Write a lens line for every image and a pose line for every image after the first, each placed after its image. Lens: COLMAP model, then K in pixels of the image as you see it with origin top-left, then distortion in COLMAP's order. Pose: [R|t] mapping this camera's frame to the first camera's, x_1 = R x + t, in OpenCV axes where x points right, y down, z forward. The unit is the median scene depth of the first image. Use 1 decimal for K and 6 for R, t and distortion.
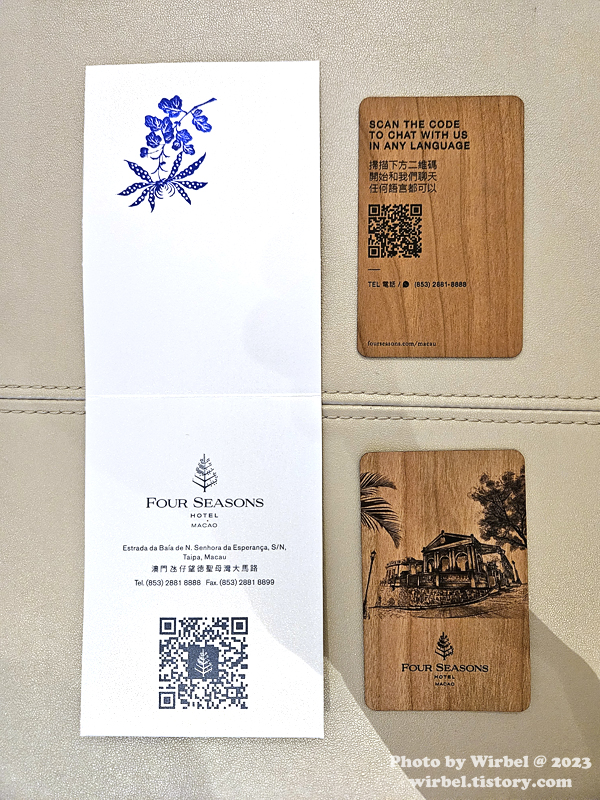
lens RADIAL K [[537.4, 0, 293.8], [0, 537.4, 401.1], [0, 0, 1]] dist [0.046491, -0.032584]
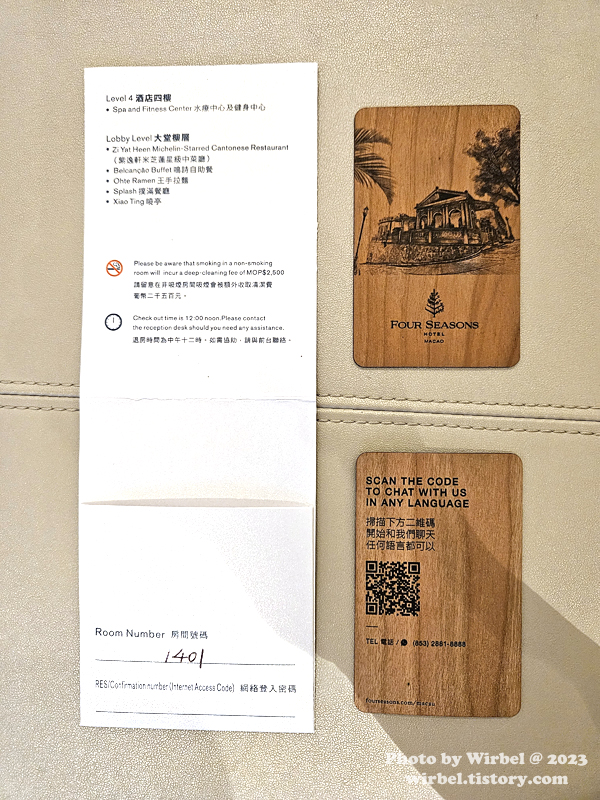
lens RADIAL K [[537.4, 0, 293.7], [0, 537.4, 403.8], [0, 0, 1]] dist [0.046491, -0.032584]
pose [[0.999690, 0.022599, 0.010426, 0.012704], [-0.022387, 0.999549, -0.020005, 0.661277], [-0.010873, 0.019765, 0.999746, 0.019215]]
